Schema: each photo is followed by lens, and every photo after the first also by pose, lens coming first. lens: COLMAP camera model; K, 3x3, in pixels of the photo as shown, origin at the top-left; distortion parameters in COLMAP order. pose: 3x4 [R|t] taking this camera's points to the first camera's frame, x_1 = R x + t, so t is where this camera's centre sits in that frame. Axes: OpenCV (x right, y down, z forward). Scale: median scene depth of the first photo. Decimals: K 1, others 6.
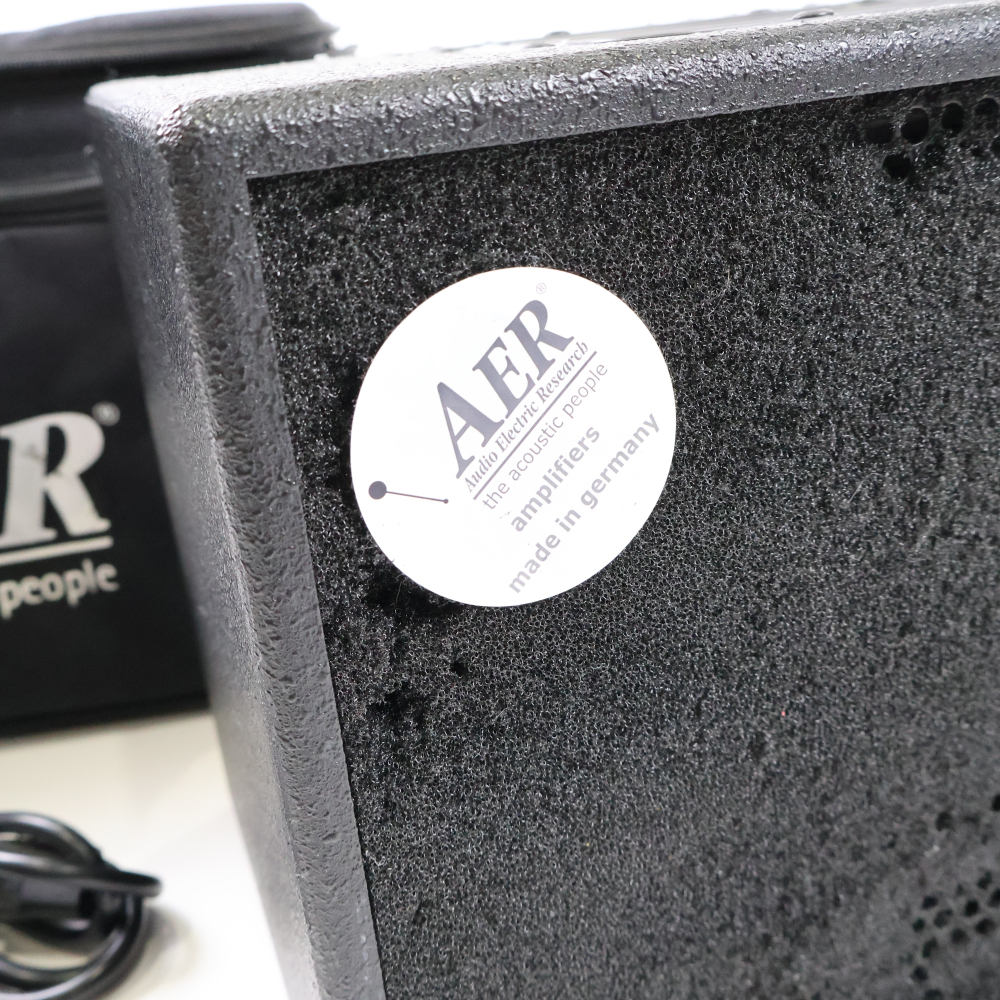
lens RADIAL K [[1293.0, 0, 500.0], [0, 1293.0, 500.0], [0, 0, 1]] dist [-0.021422, 0.048711]
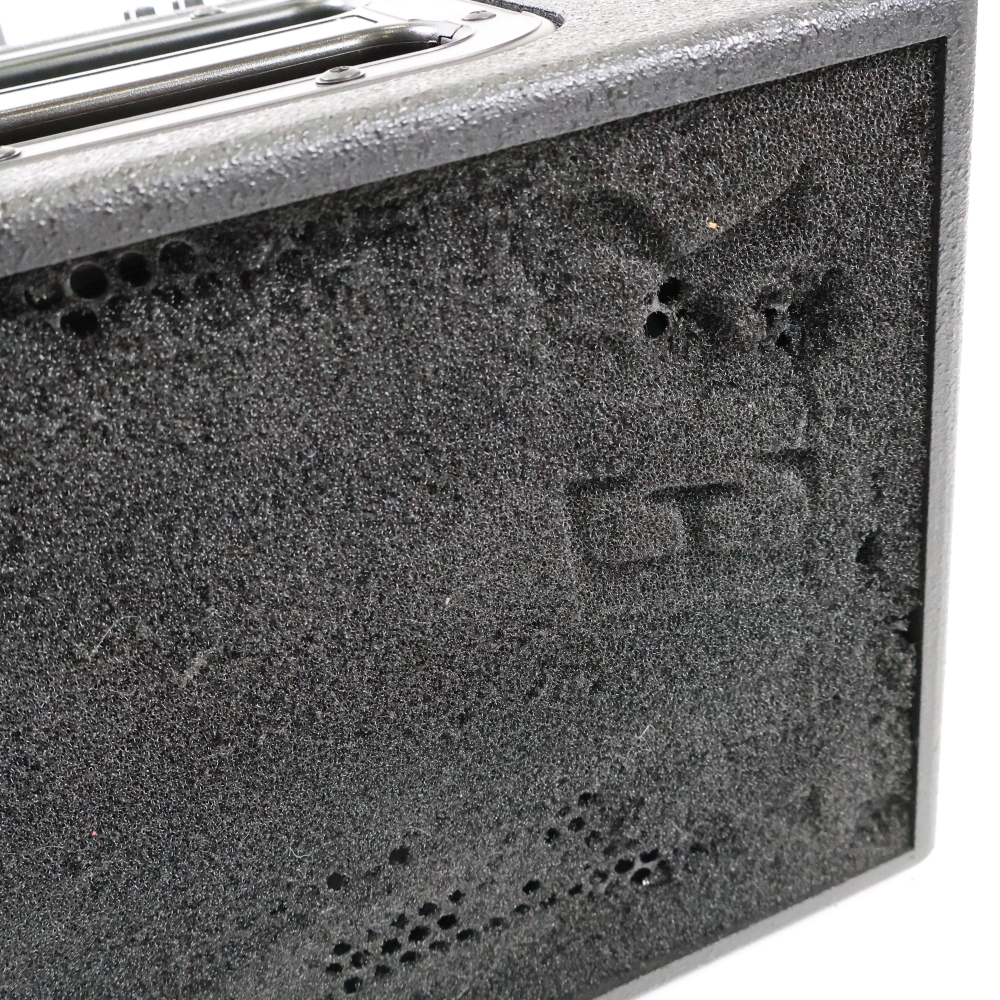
lens RADIAL K [[1271.8, 0, 500.0], [0, 1271.8, 500.0], [0, 0, 1]] dist [-0.019861, -0.020713]
pose [[0.997901, -0.059355, 0.025880, 0.613538], [0.054636, 0.986336, 0.155420, -0.269612], [-0.034751, -0.153680, 0.987509, 0.046188]]
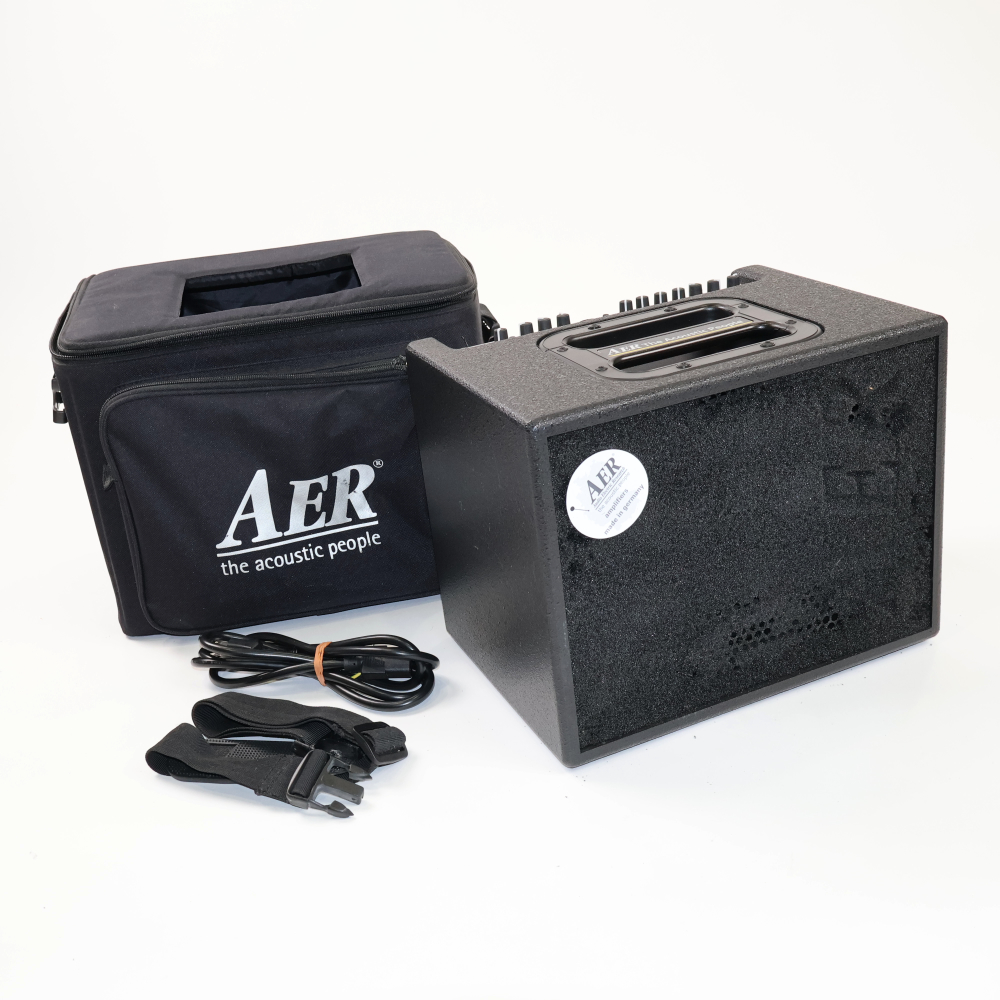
lens RADIAL K [[1293.0, 0, 500.0], [0, 1293.0, 500.0], [0, 0, 1]] dist [-0.021422, 0.048711]
pose [[0.998214, -0.034787, 0.048575, -0.459060], [0.033240, 0.998925, 0.032303, -0.152767], [-0.049647, -0.030631, 0.998297, -2.613215]]
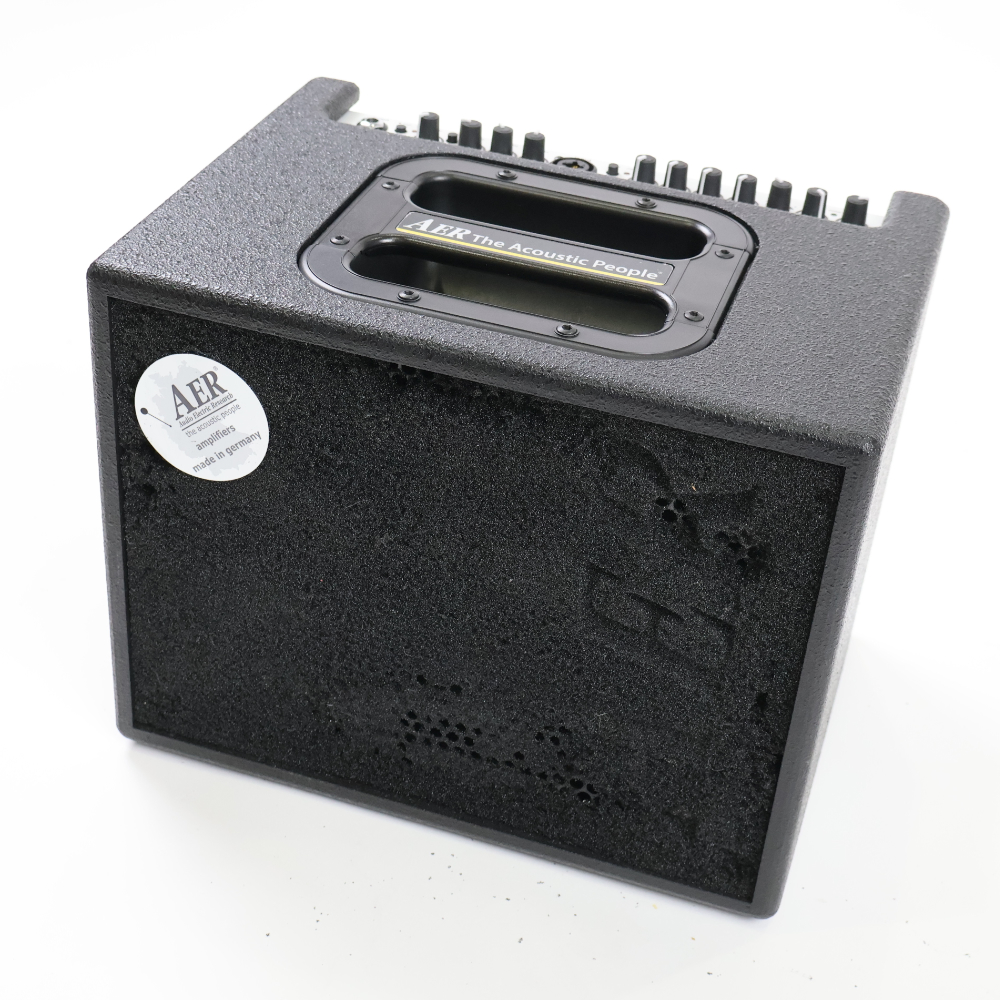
lens RADIAL K [[1804.2, 0, 500.0], [0, 1804.2, 500.0], [0, 0, 1]] dist [-0.032588, 0.094579]
pose [[0.772308, 0.477135, -0.419384, 1.869612], [-0.362430, 0.873151, 0.325963, -1.172551], [0.521714, -0.099747, 0.847269, -1.534692]]
